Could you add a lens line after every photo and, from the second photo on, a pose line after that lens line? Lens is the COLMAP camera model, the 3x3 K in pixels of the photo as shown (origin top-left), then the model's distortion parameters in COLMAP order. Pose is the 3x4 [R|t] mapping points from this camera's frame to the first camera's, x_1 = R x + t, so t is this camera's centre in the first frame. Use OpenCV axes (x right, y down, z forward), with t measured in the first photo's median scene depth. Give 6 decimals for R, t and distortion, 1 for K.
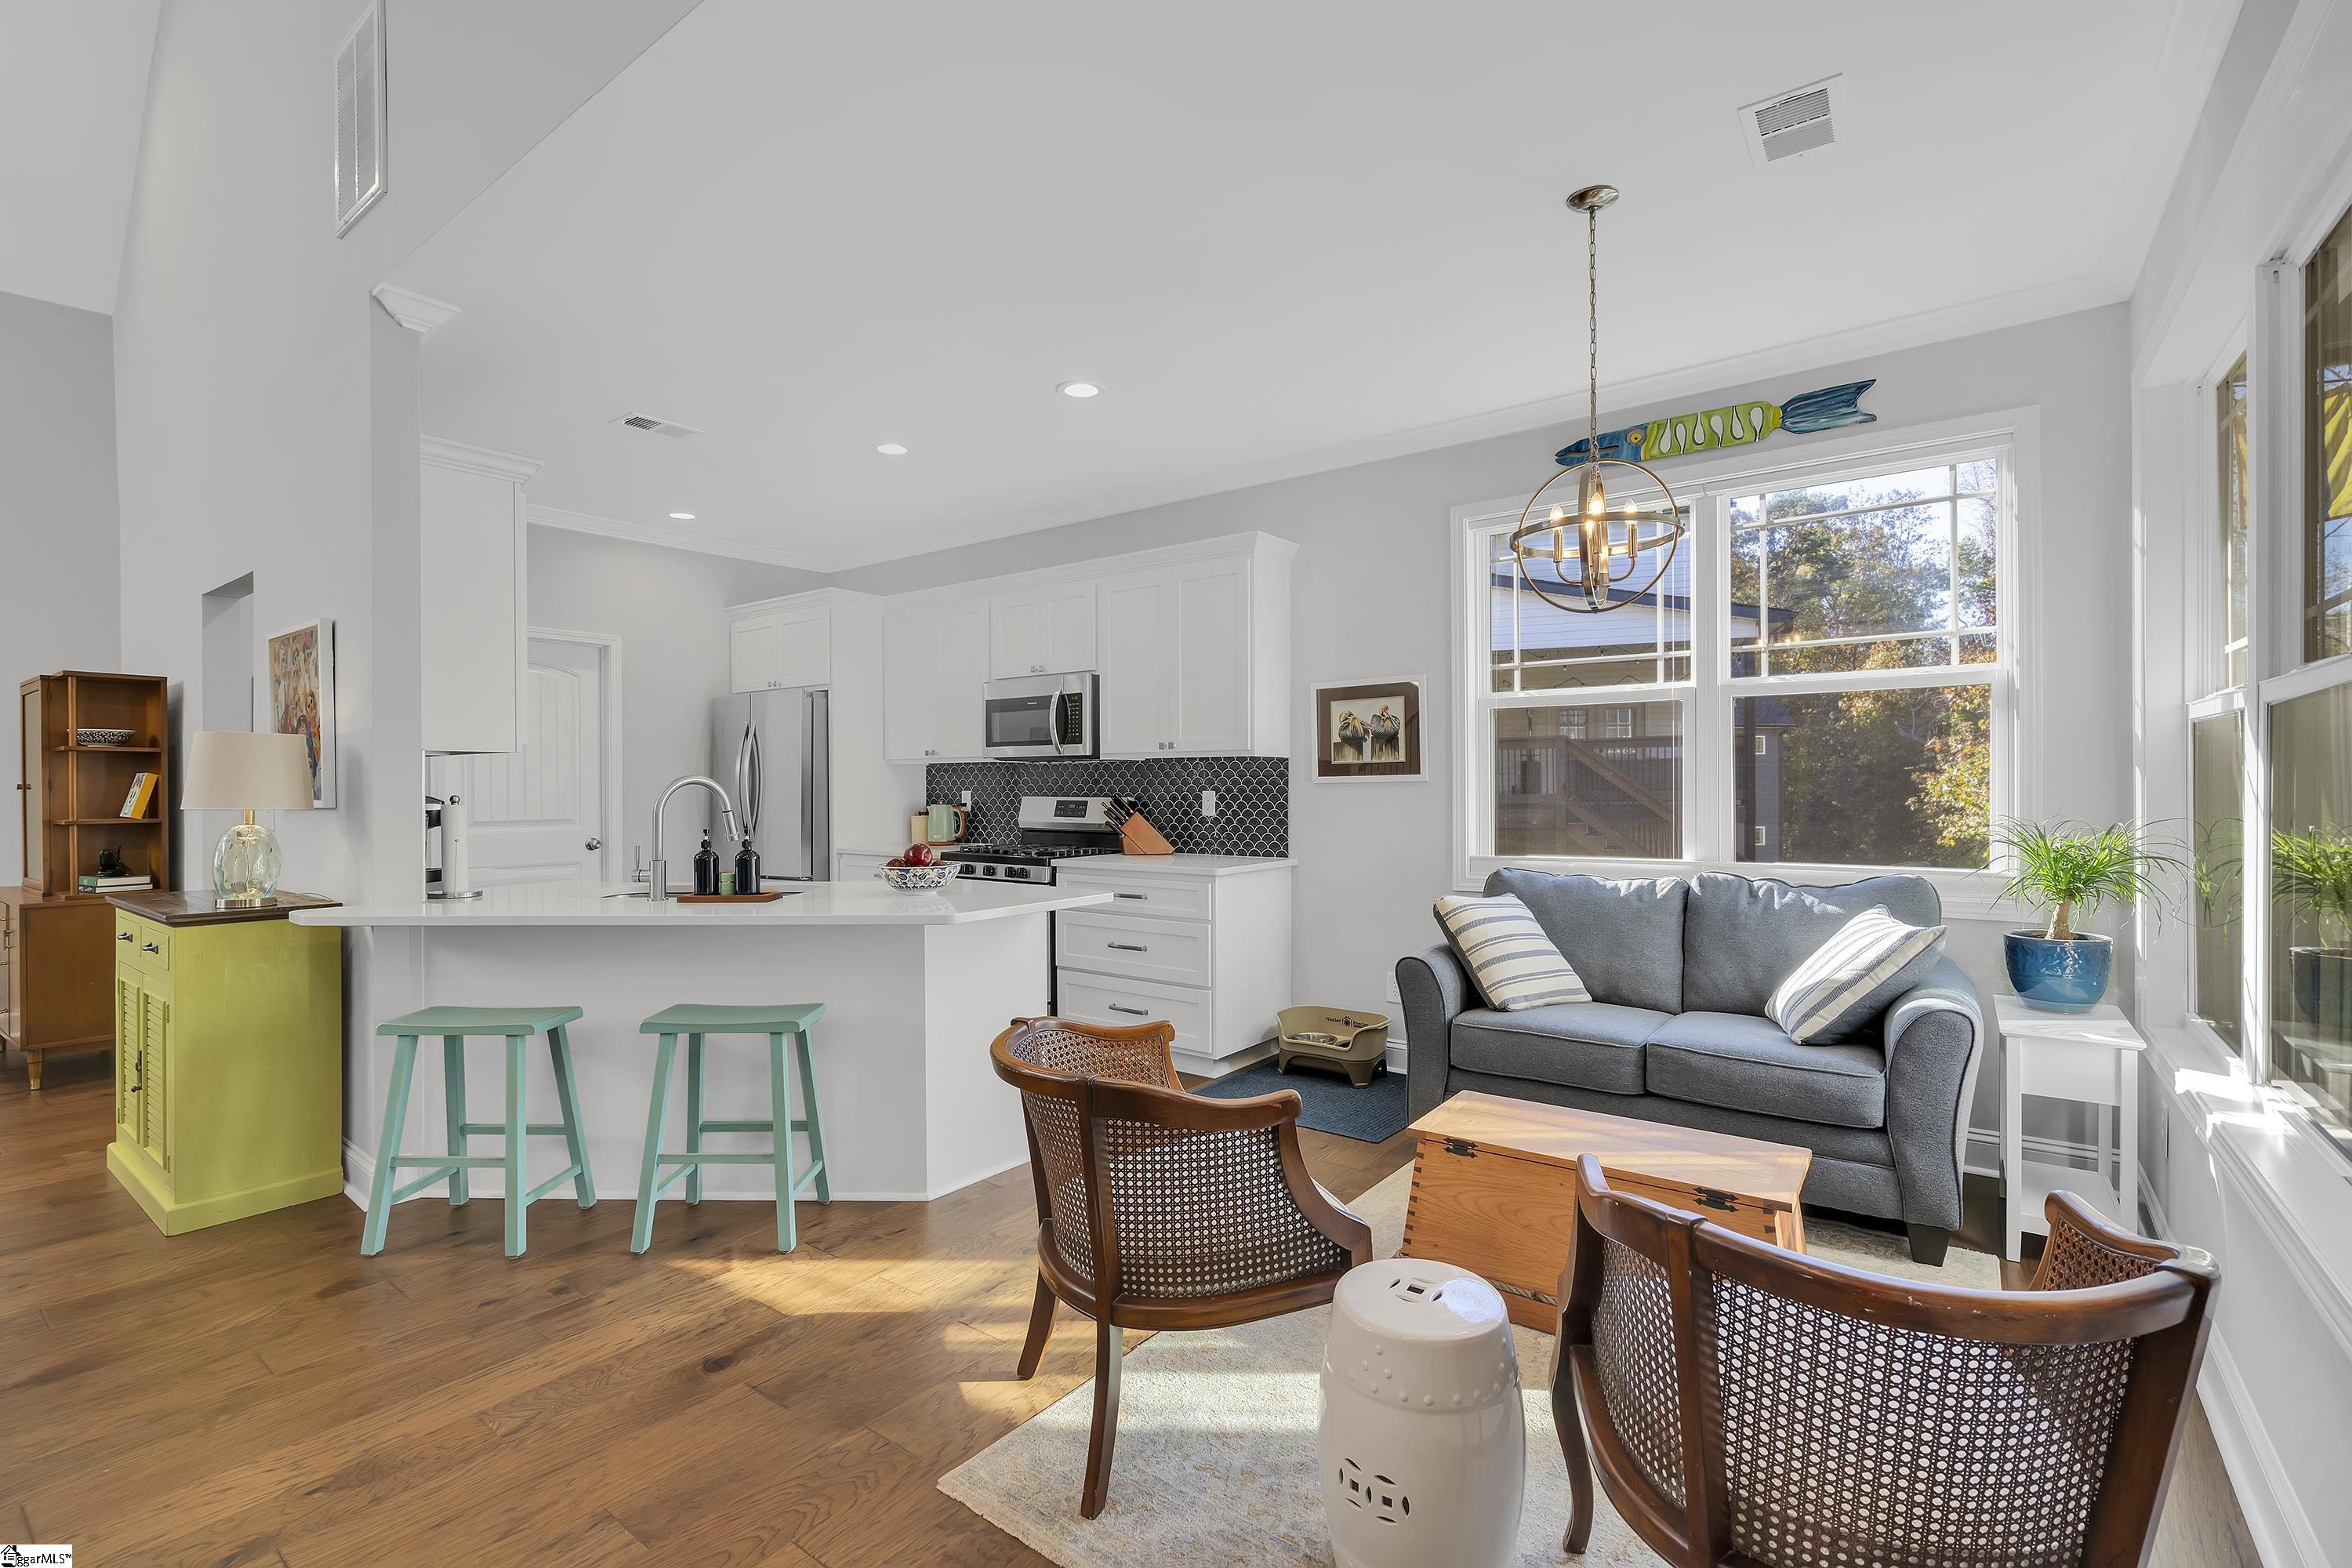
lens RADIAL K [[1046.8, 0, 1176.0], [0, 1046.8, 784.0], [0, 0, 1]] dist [-0.009544, 0.000138]
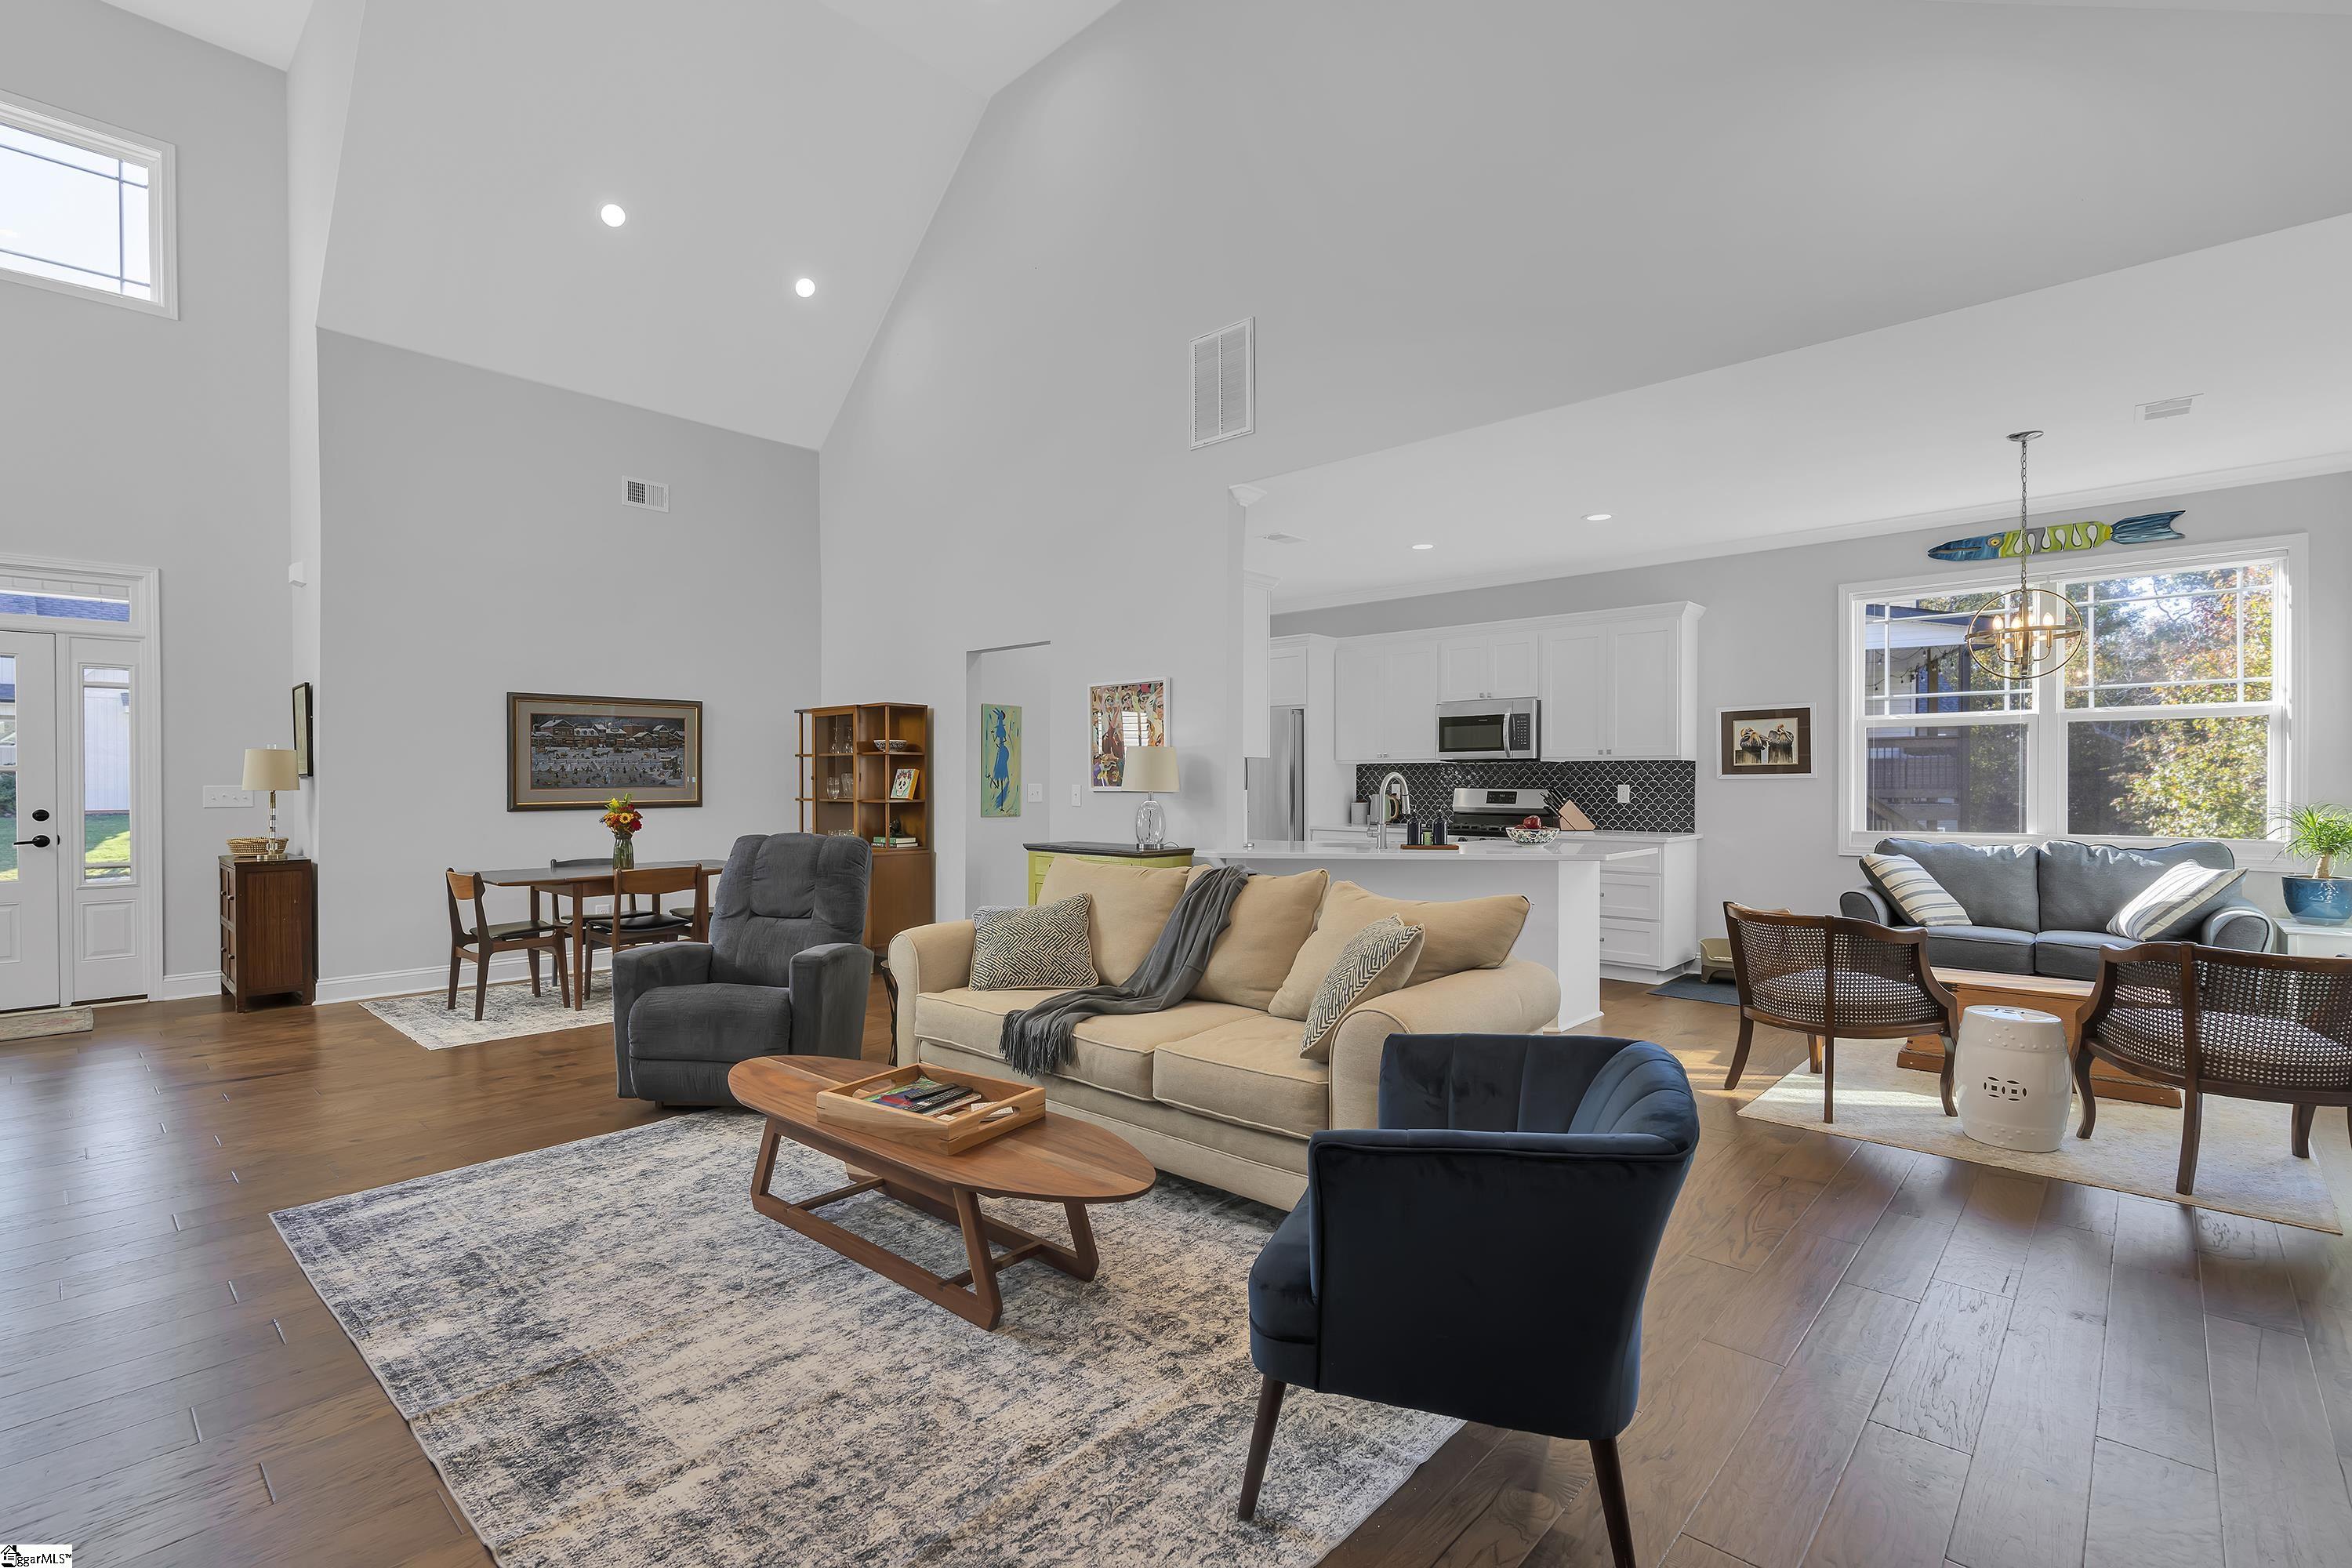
lens RADIAL K [[1058.8, 0, 1169.7], [0, 1058.8, 785.4], [0, 0, 1]] dist [-0.003808, -0.001043]
pose [[0.994463, 0.005421, -0.104950, -0.540701], [-0.004965, 0.999977, 0.004603, 0.005295], [0.104972, -0.004056, 0.994467, -0.577543]]
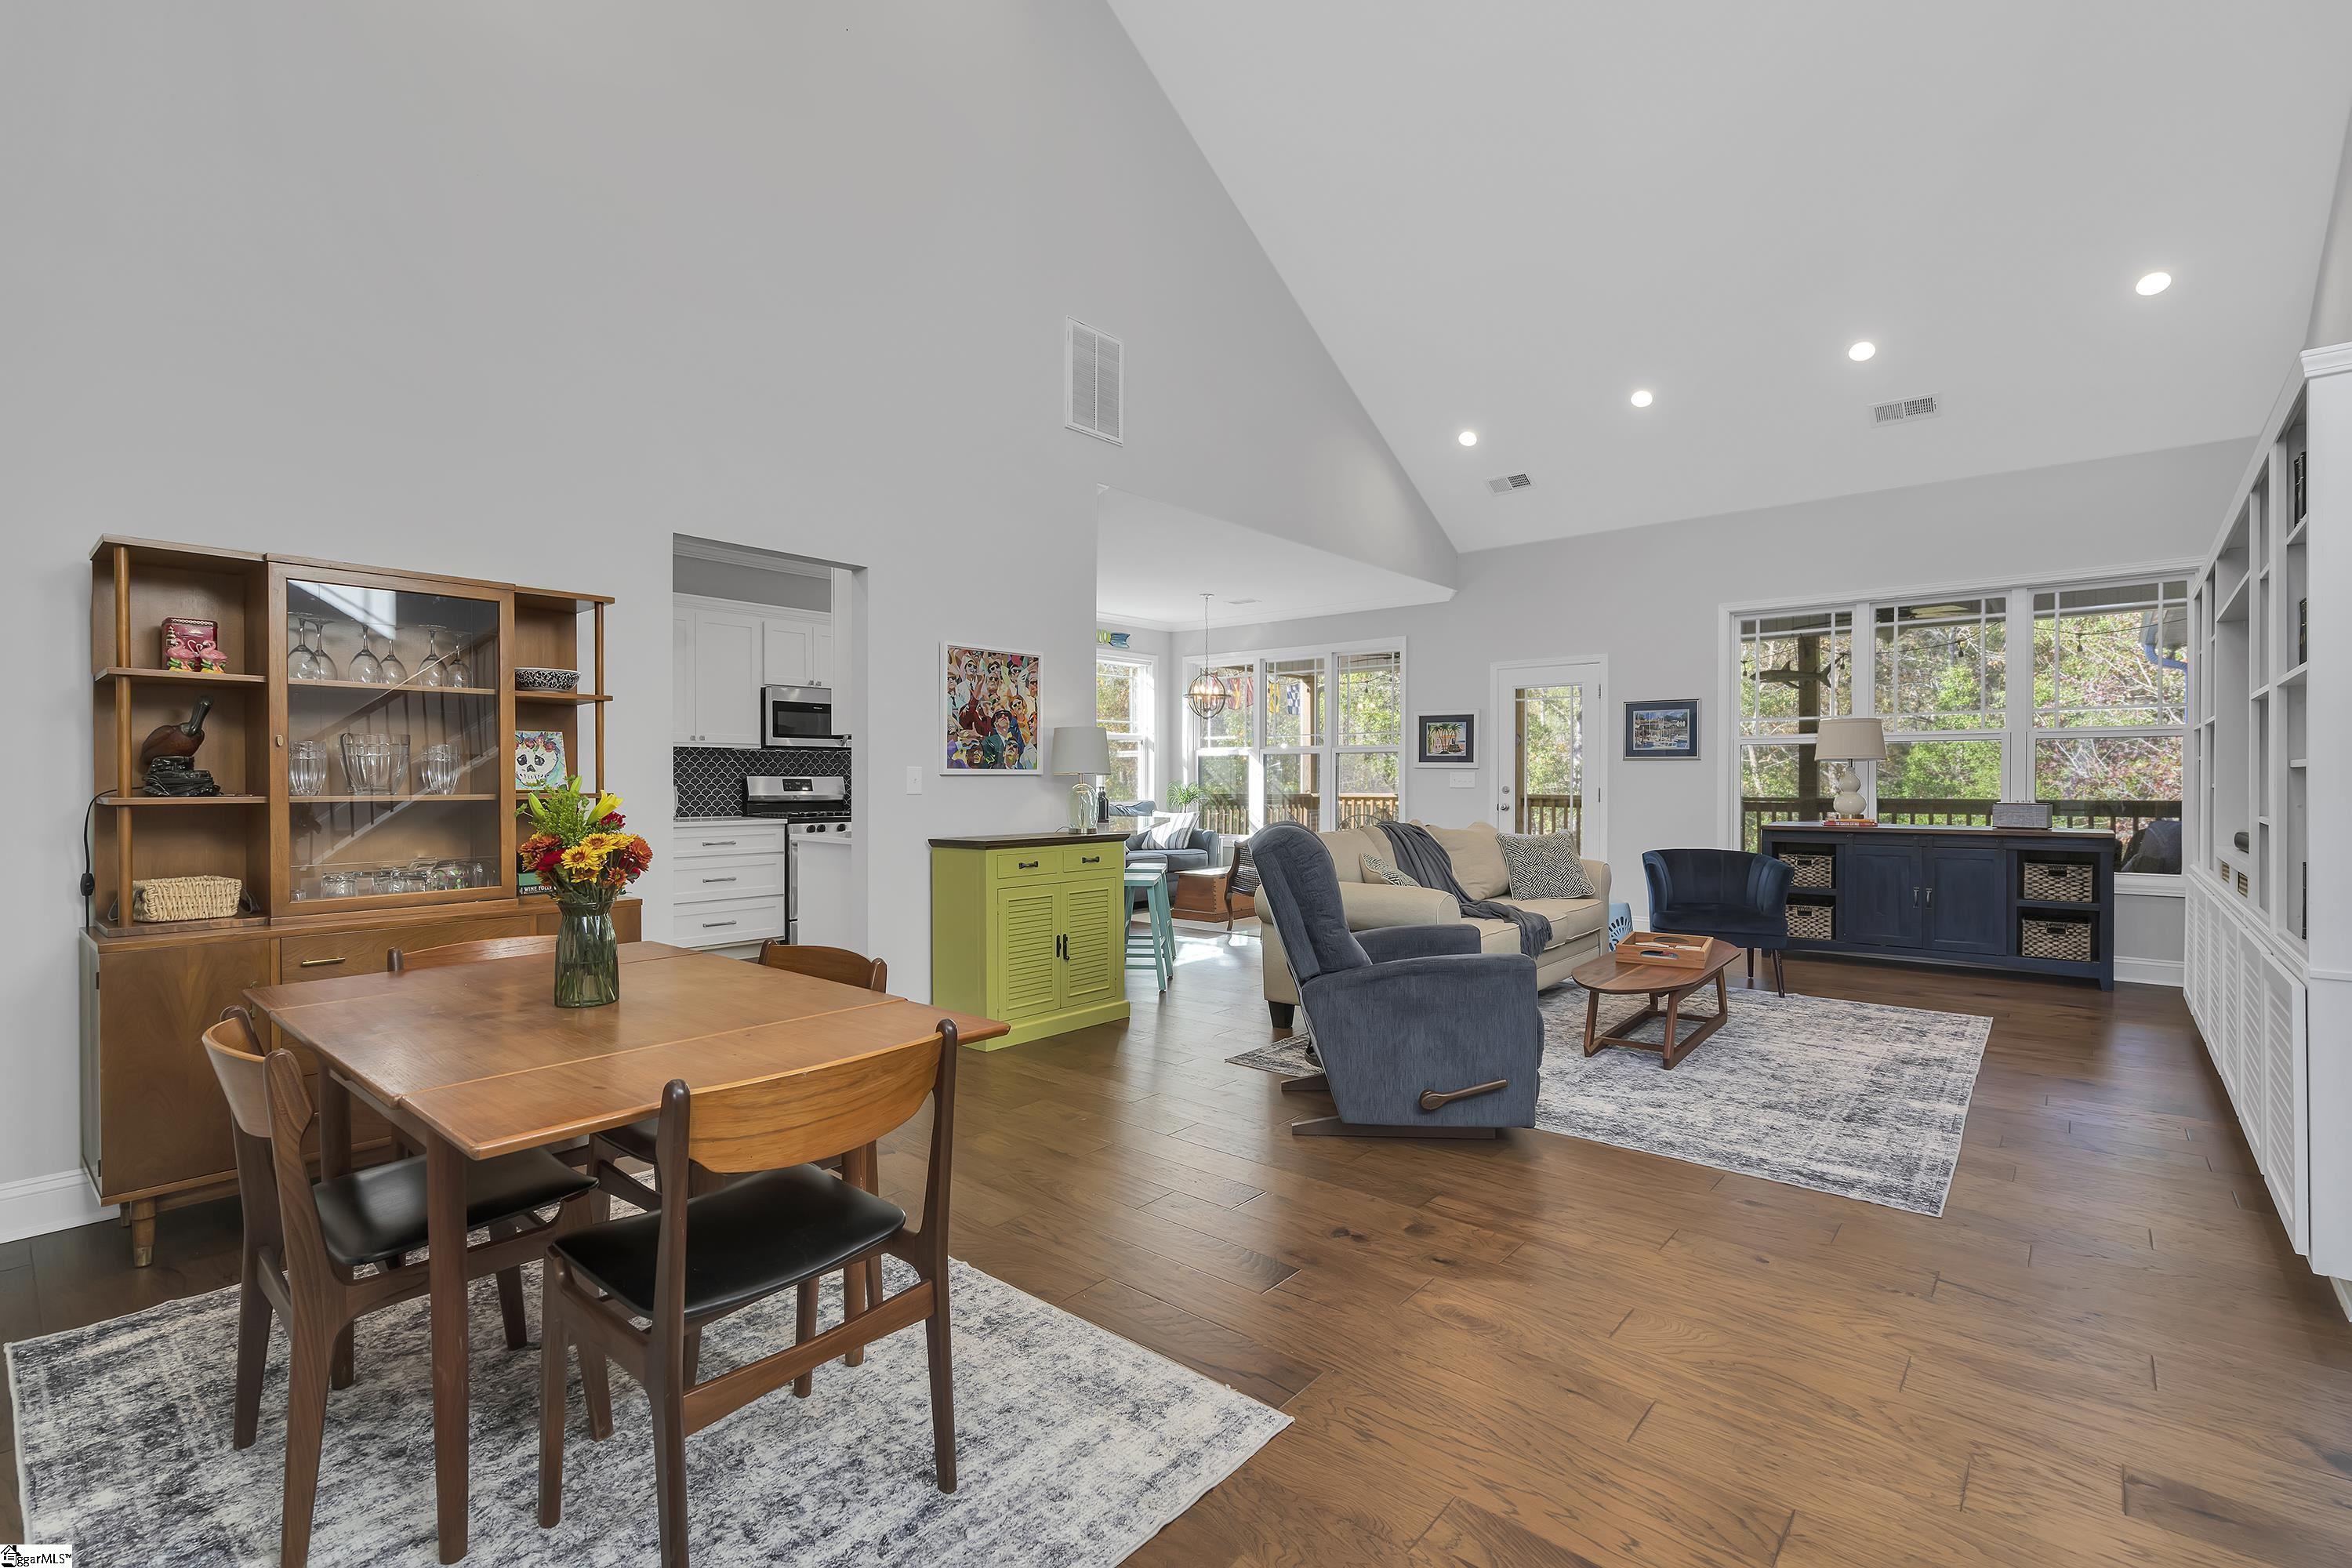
lens RADIAL K [[1058.8, 0, 1169.7], [0, 1058.8, 785.4], [0, 0, 1]] dist [-0.003808, -0.001043]
pose [[0.074259, 0.000552, 0.997239, -2.017746], [-0.000150, 1.000000, -0.000543, 0.034327], [-0.997239, -0.000110, 0.074259, 0.579425]]
